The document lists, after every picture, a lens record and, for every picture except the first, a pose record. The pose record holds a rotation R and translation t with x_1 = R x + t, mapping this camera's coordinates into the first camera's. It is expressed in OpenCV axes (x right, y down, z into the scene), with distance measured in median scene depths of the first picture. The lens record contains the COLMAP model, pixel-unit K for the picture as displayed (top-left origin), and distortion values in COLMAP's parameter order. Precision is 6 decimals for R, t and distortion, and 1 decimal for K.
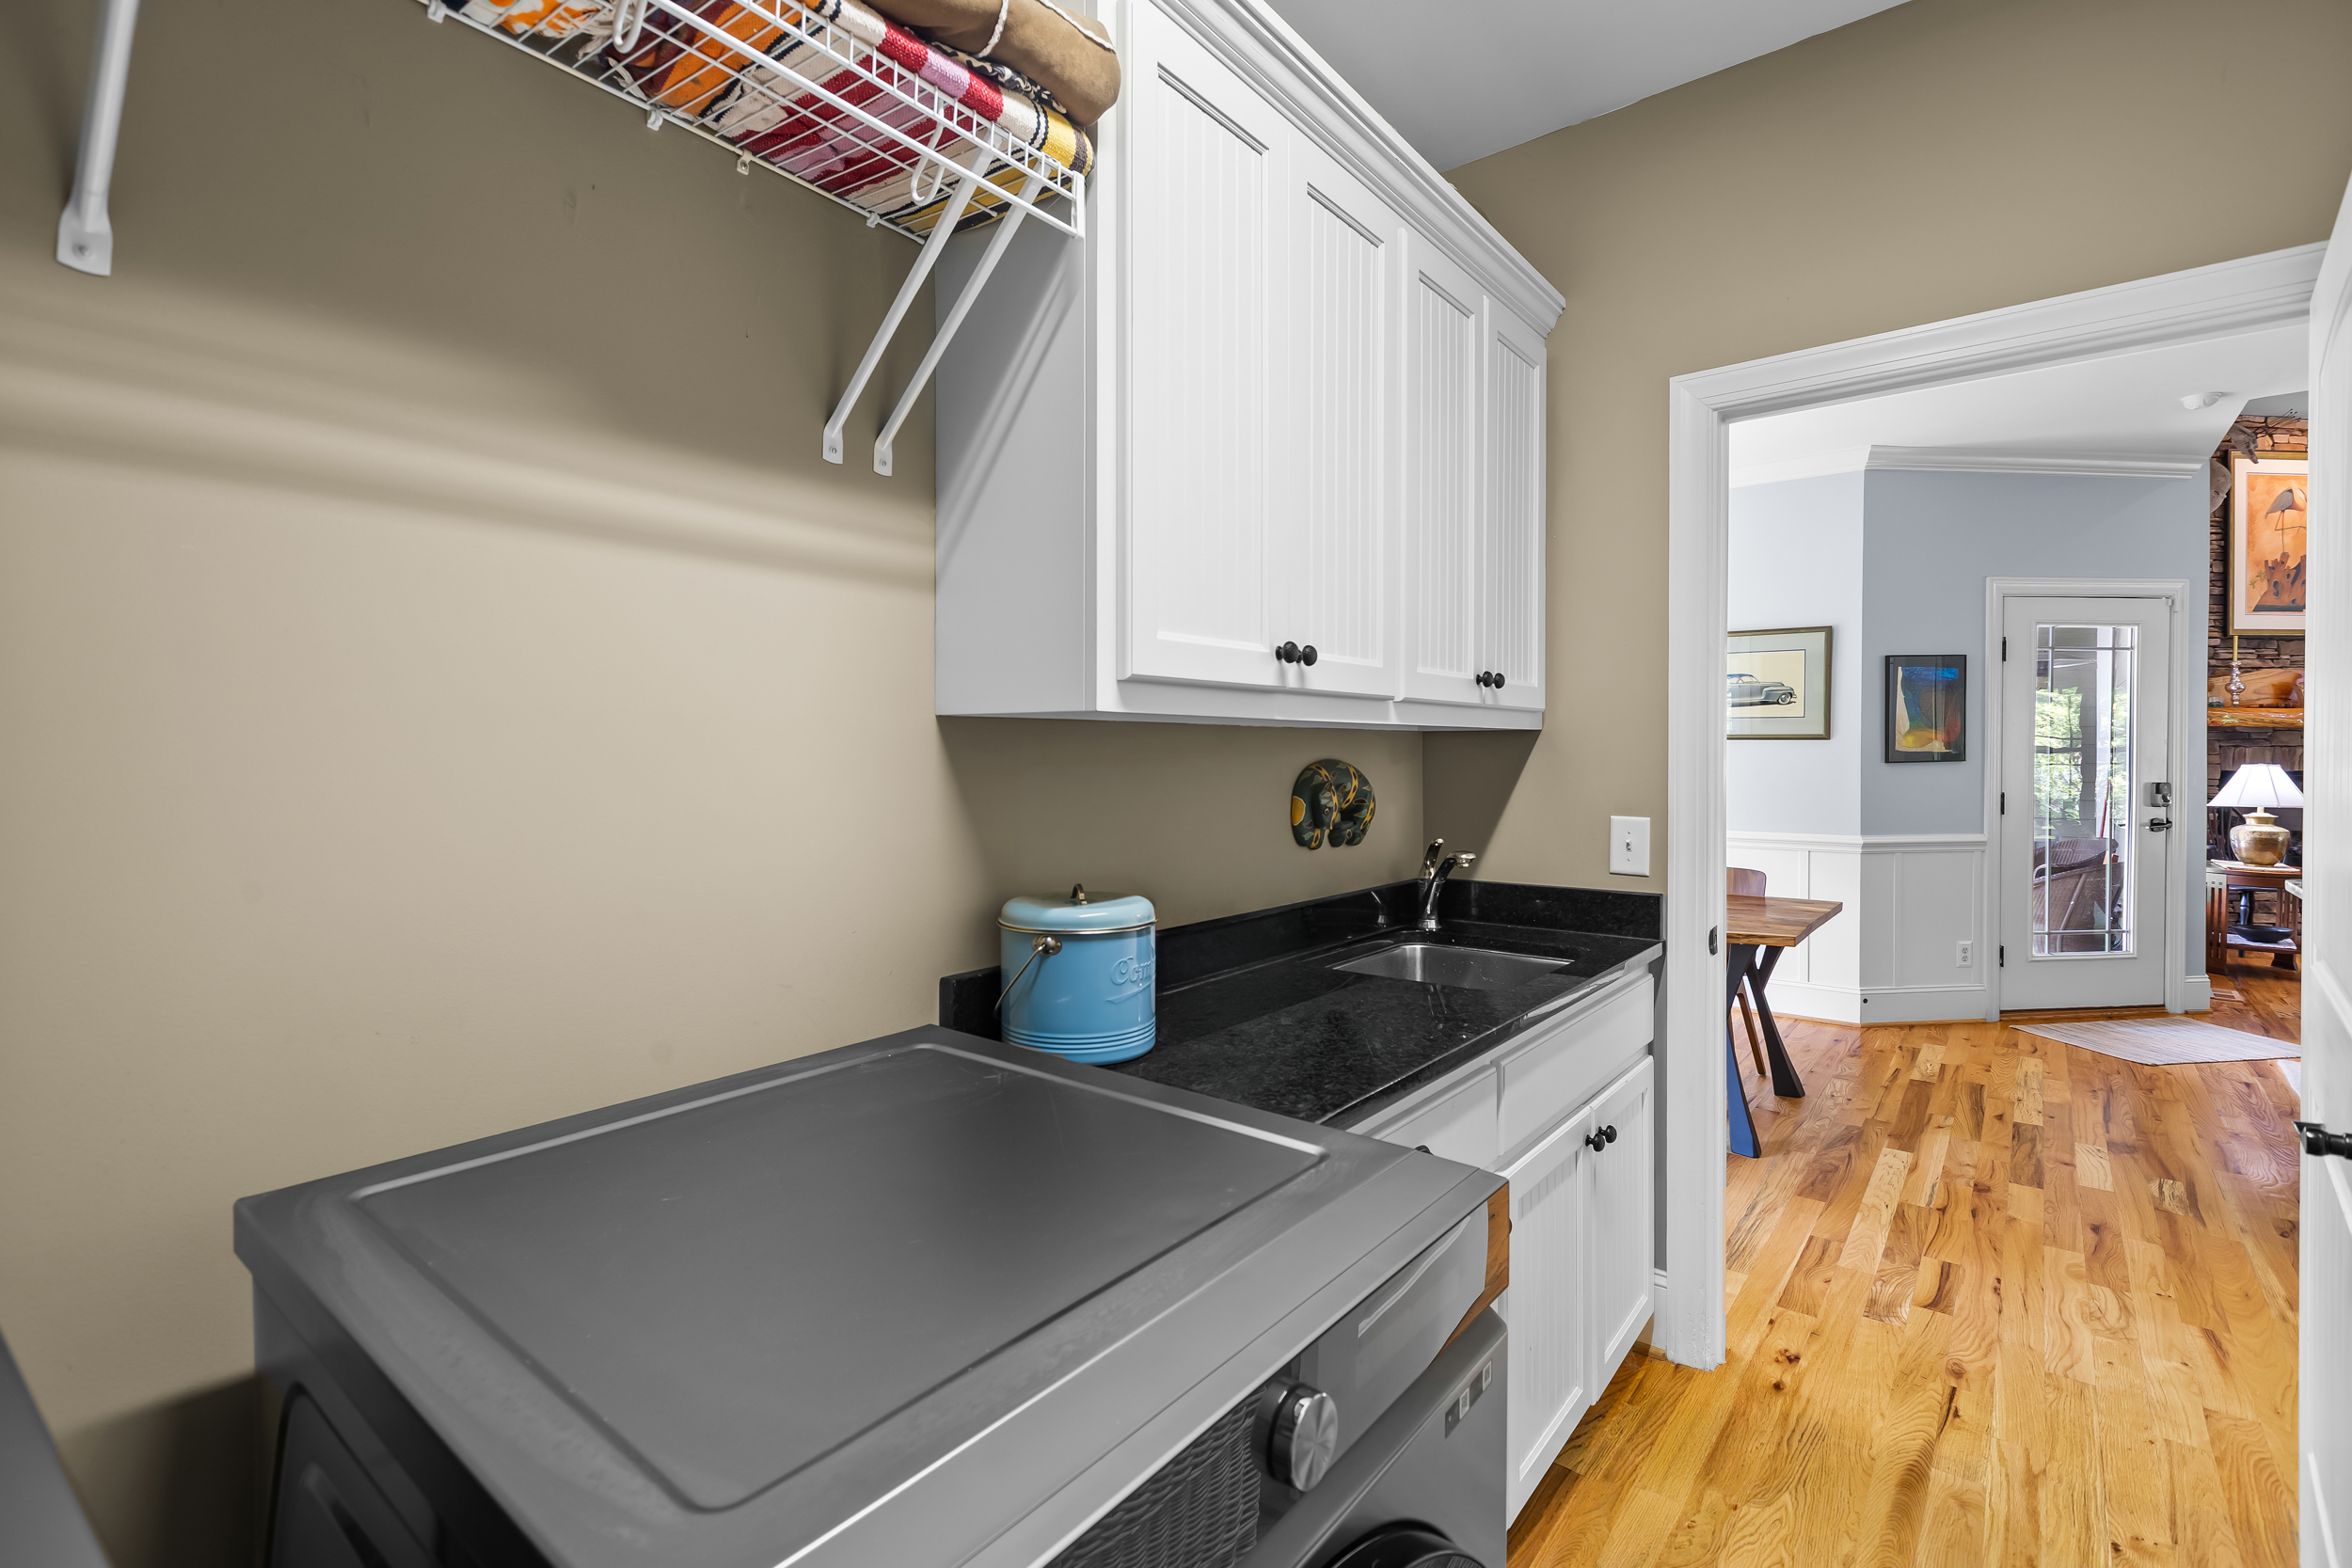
lens RADIAL K [[1073.2, 0, 1175.5], [0, 1073.2, 763.3], [0, 0, 1]] dist [-0.001655, -0.000307]
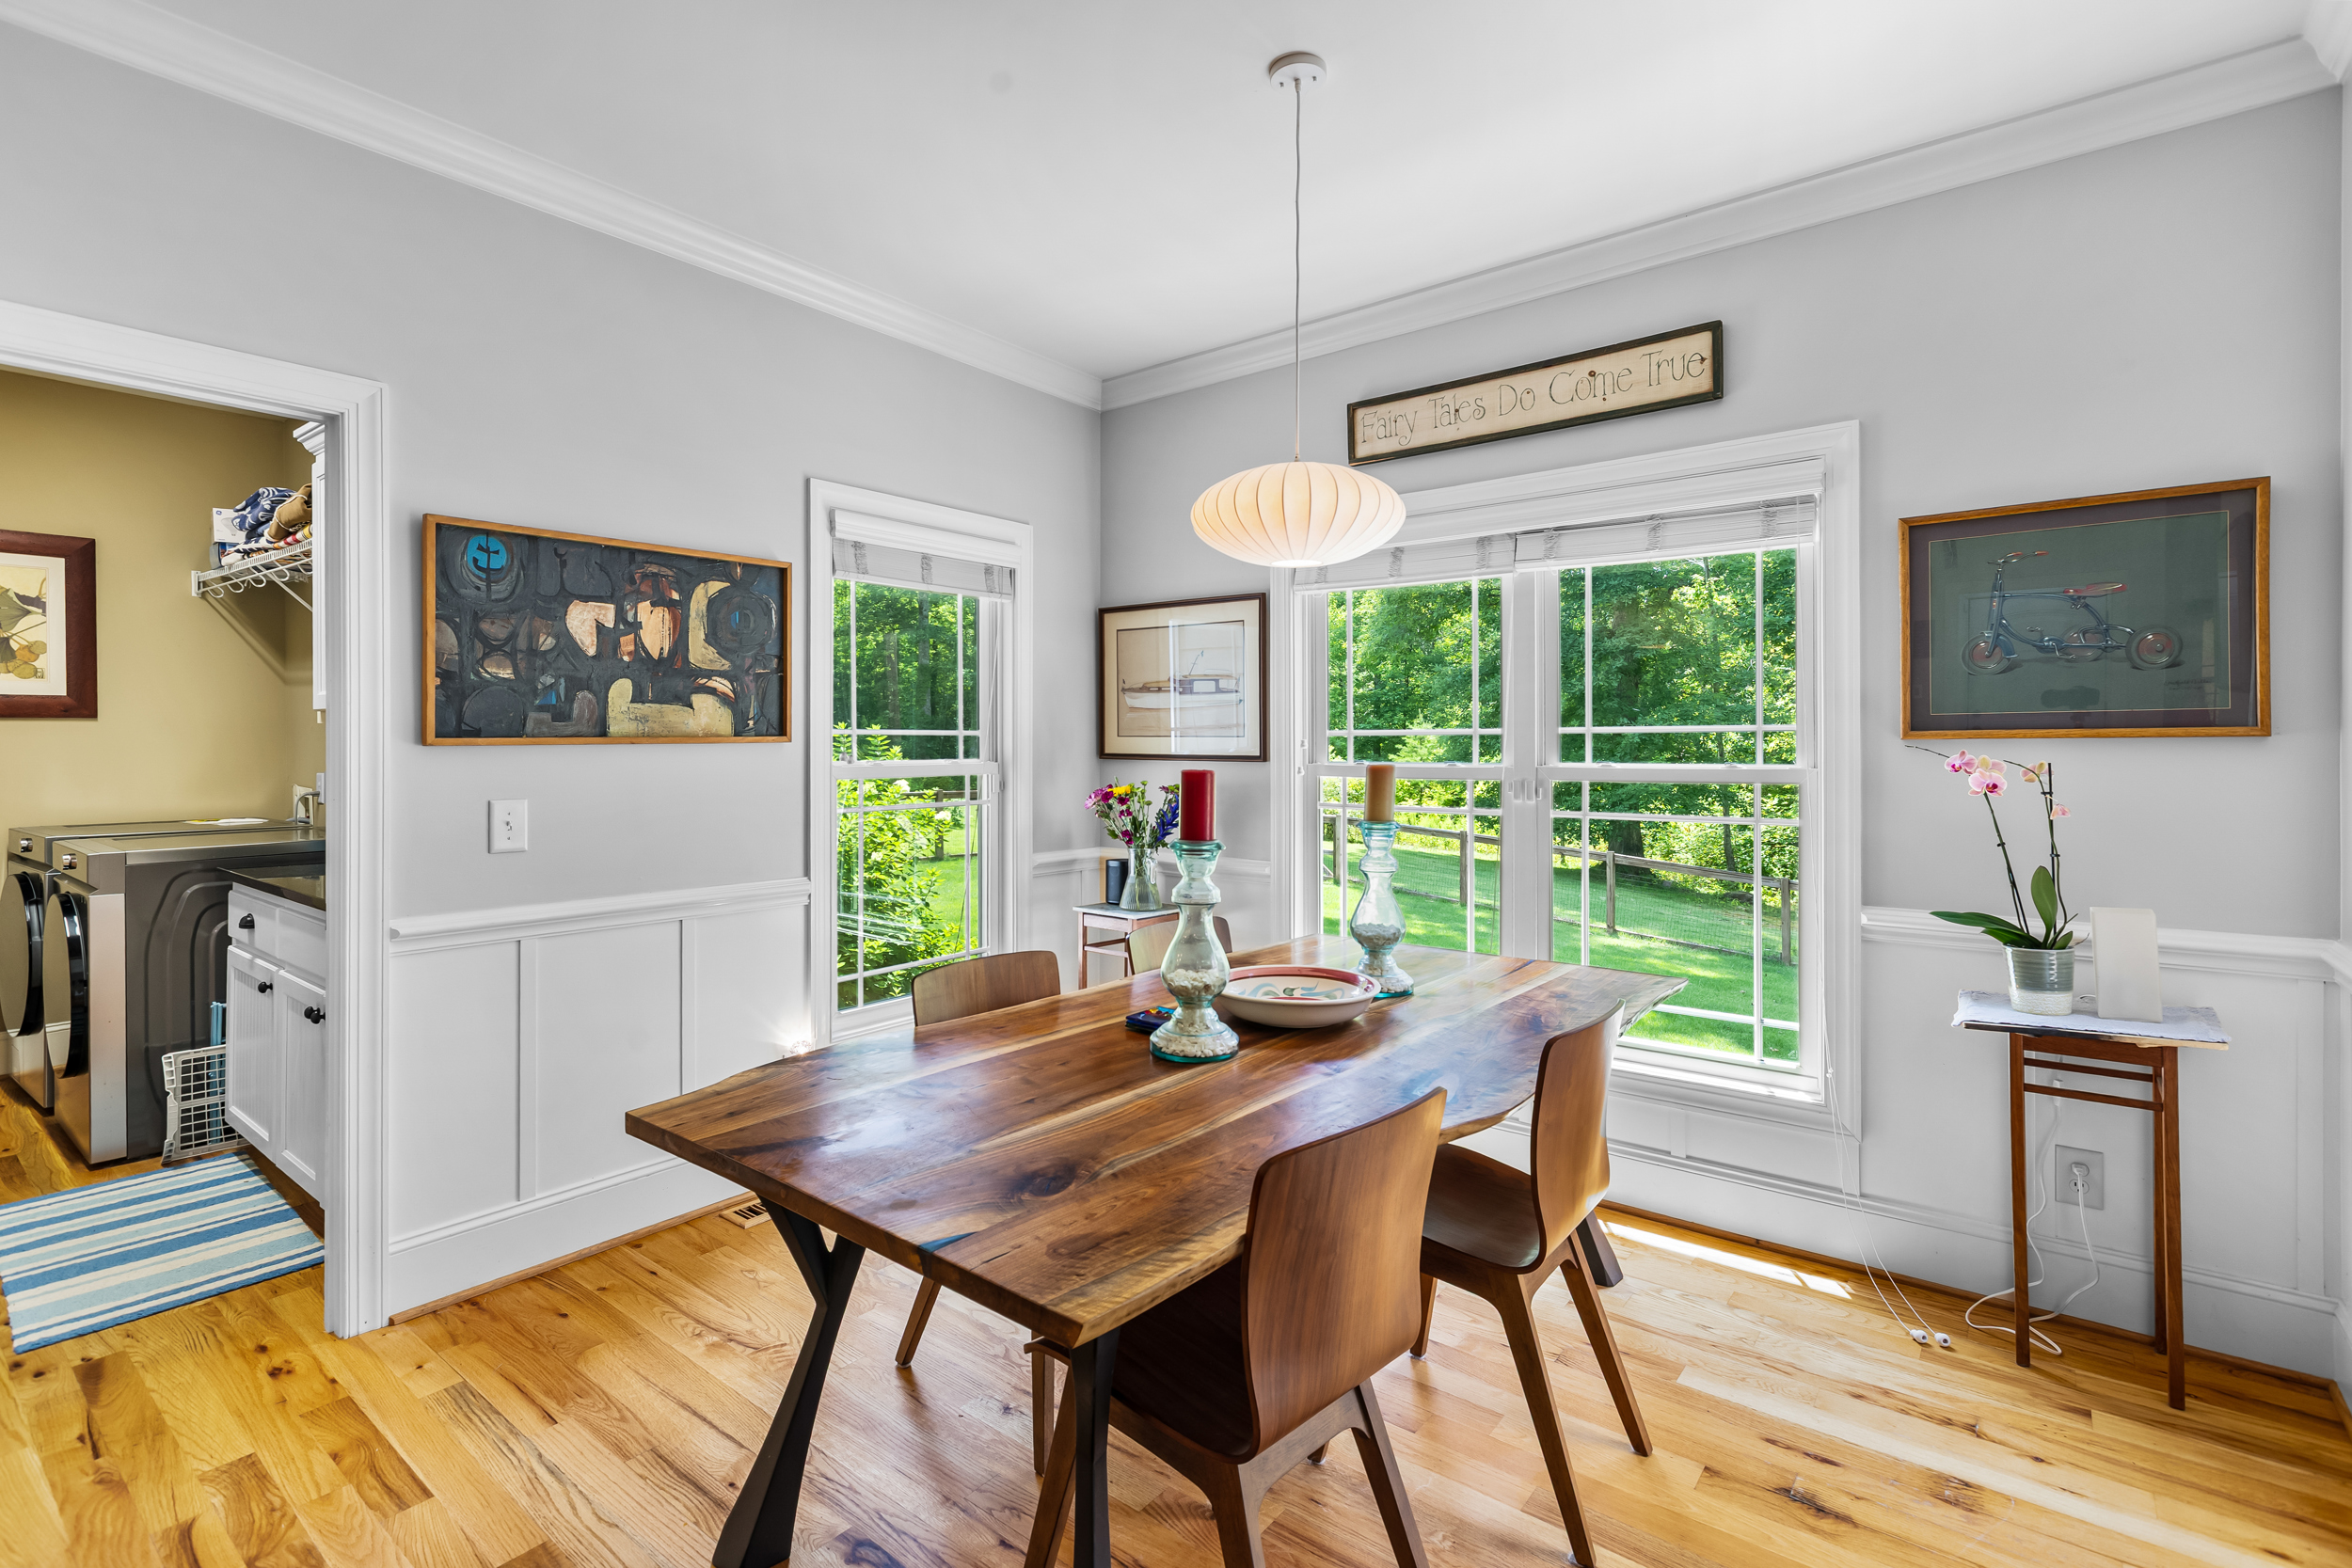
lens RADIAL K [[1106.3, 0, 1176.0], [0, 1106.3, 742.4], [0, 0, 1]] dist [0.003180, 0.000333]
pose [[0.003668, 0.003293, -0.999988, 0.714026], [-0.012056, 0.999922, 0.003249, -0.010692], [0.999921, 0.012044, 0.003708, 0.815378]]
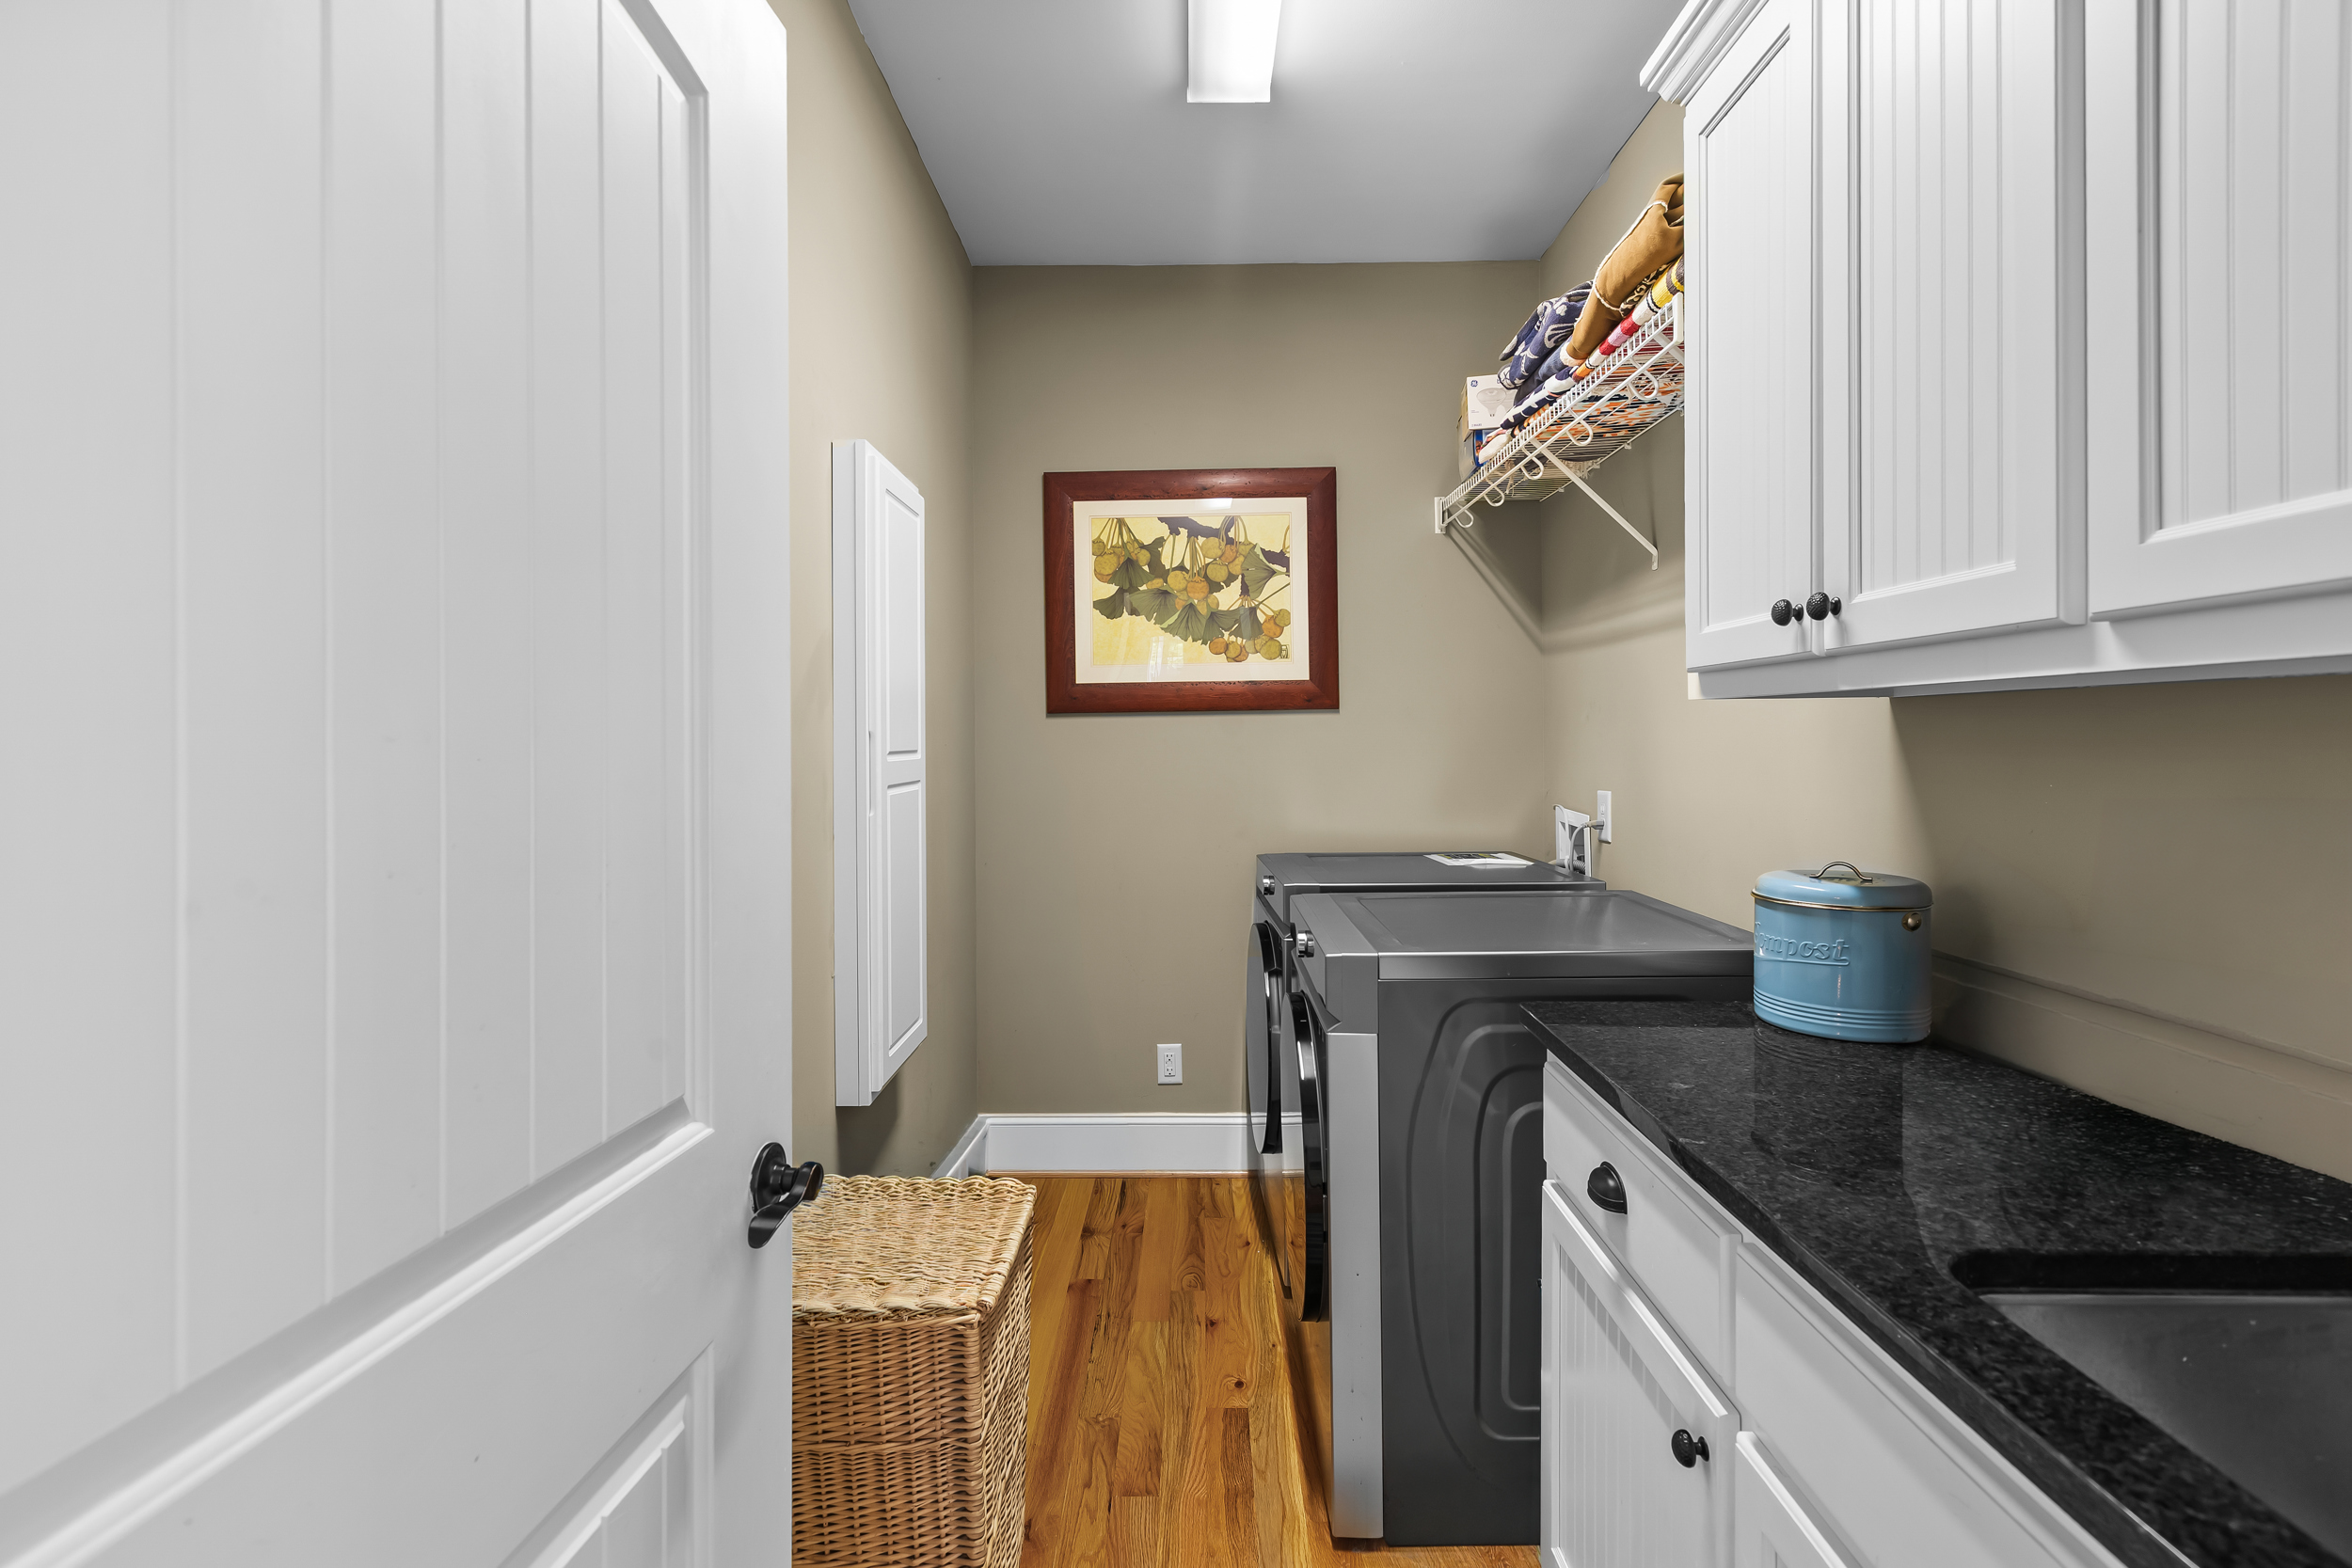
lens RADIAL K [[1106.3, 0, 1176.0], [0, 1106.3, 742.4], [0, 0, 1]] dist [0.003180, 0.000333]
pose [[-0.792403, 0.009438, -0.609925, 0.307149], [0.000396, 0.999888, 0.014959, -0.007091], [0.609998, 0.011612, -0.792318, 0.424036]]
